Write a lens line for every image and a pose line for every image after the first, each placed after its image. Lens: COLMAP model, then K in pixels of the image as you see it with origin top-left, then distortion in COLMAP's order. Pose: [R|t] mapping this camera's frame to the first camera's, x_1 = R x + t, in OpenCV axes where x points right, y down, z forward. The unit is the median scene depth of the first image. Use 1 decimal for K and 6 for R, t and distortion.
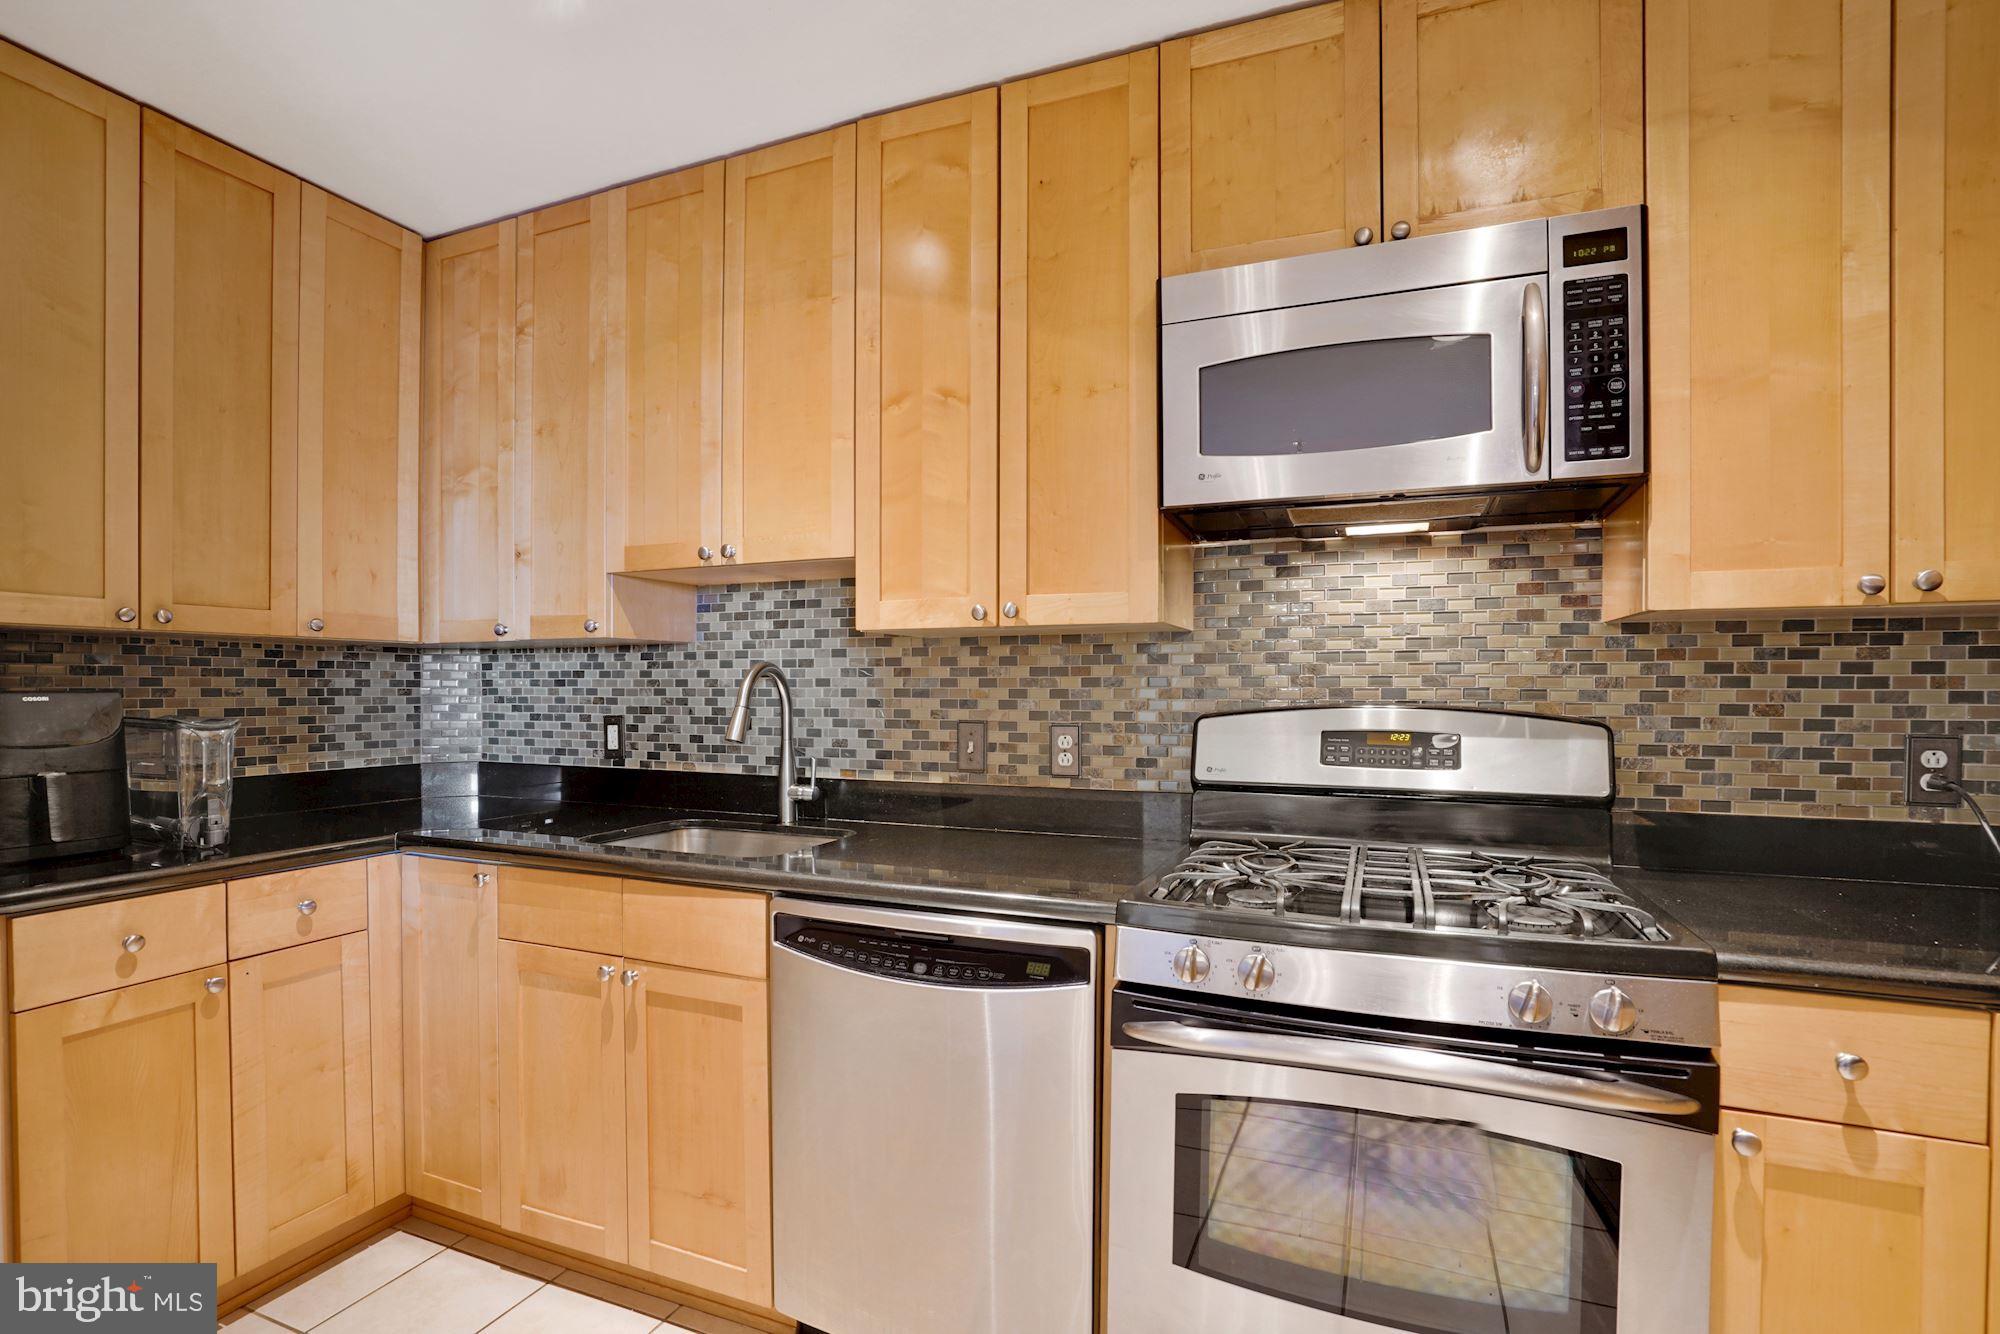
lens RADIAL K [[923.2, 0, 1016.4], [0, 923.2, 693.3], [0, 0, 1]] dist [-0.046174, 0.017872]
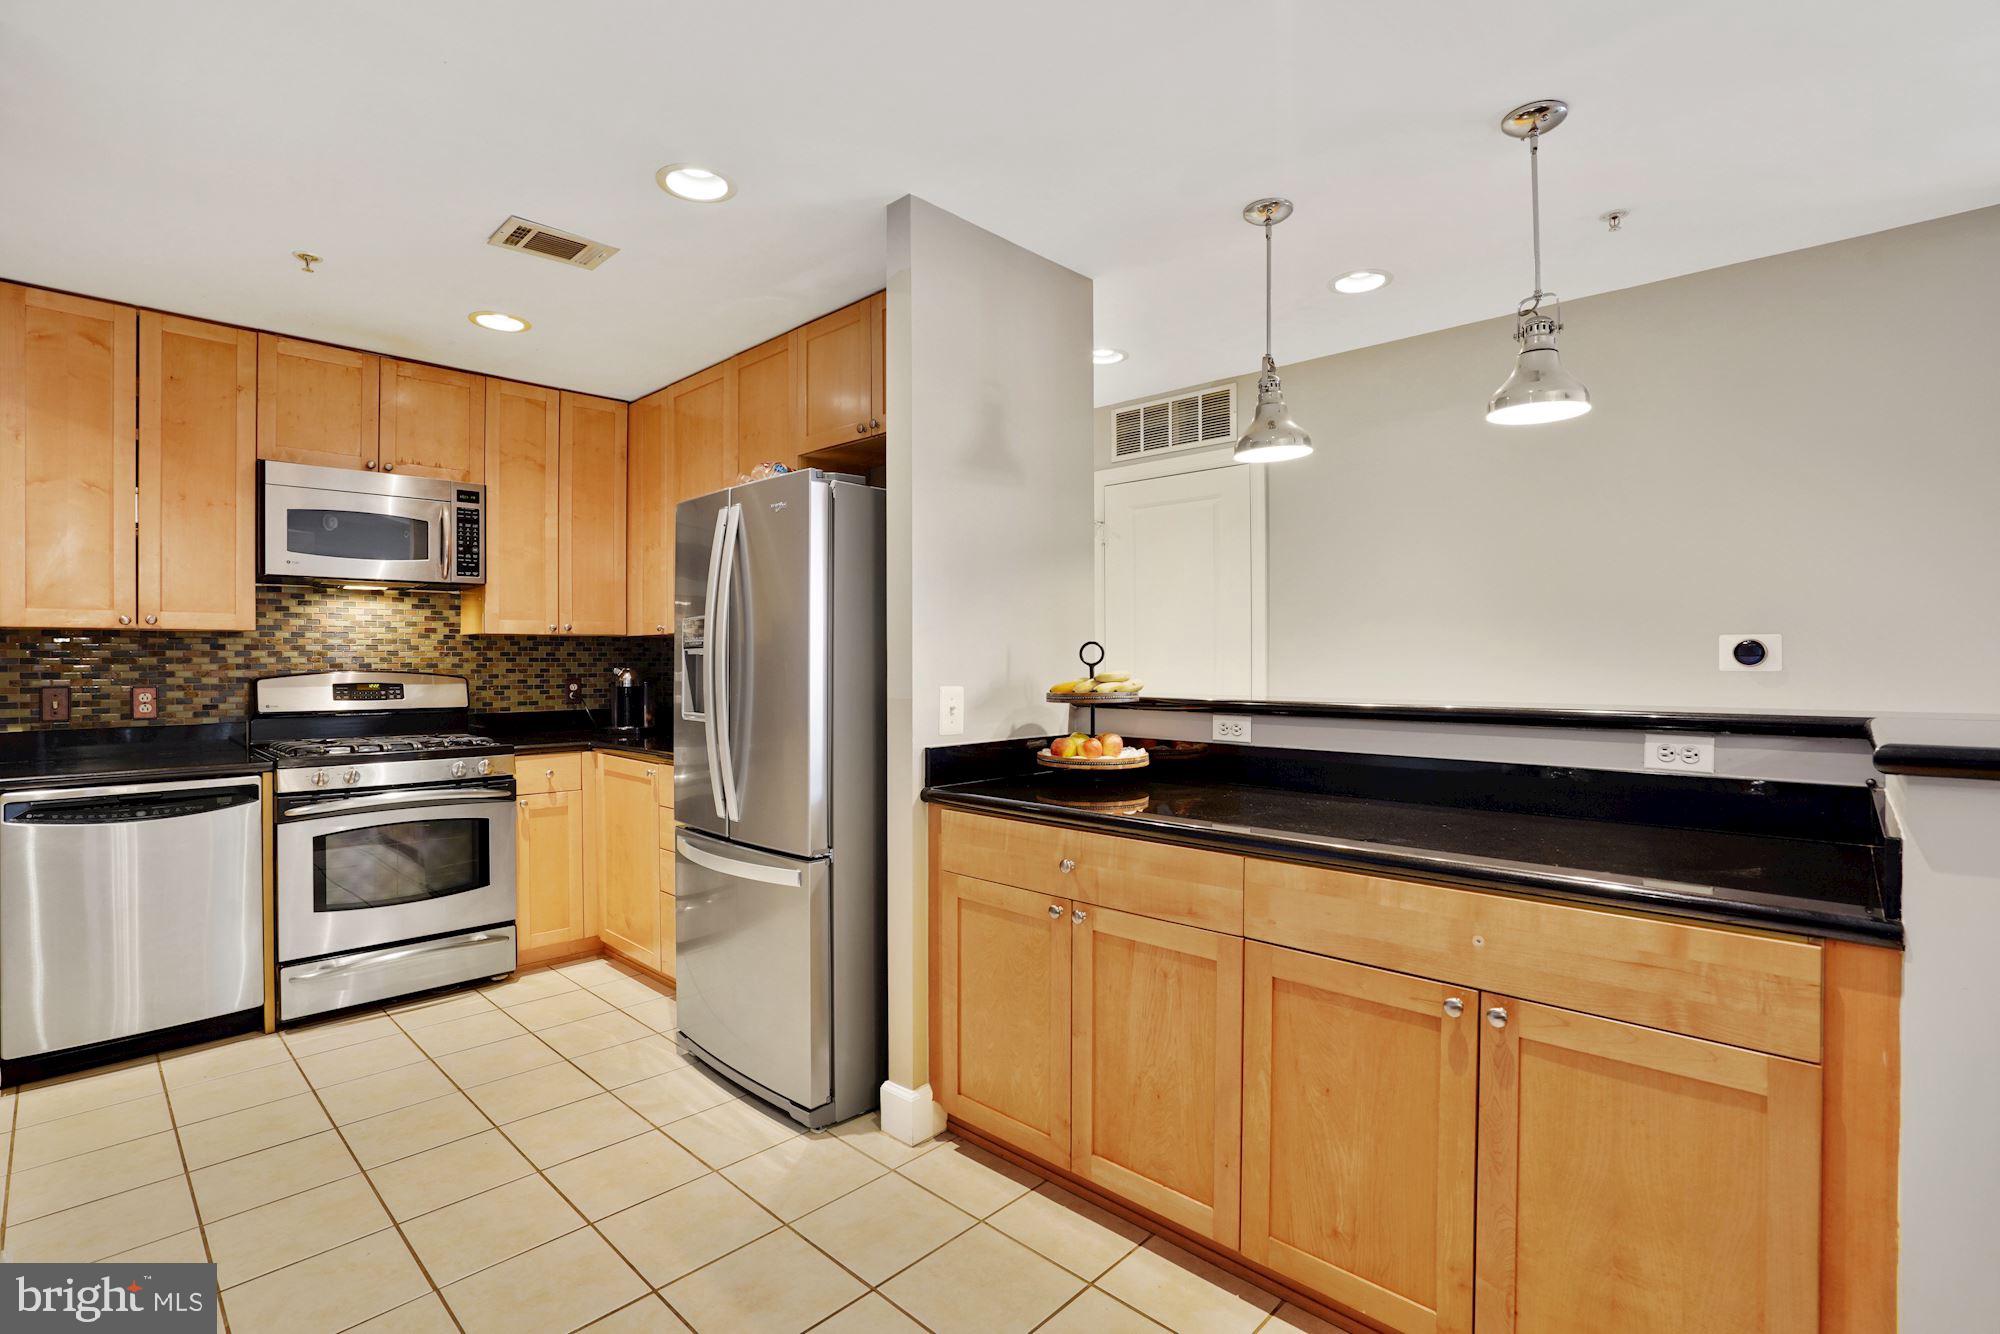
lens RADIAL K [[923.2, 0, 1005.7], [0, 923.2, 665.6], [0, 0, 1]] dist [-0.046174, 0.017872]
pose [[0.358872, -0.007972, 0.933353, -1.061541], [0.009542, 0.999943, 0.004872, 0.004346], [-0.933338, 0.007157, 0.358928, -1.177665]]
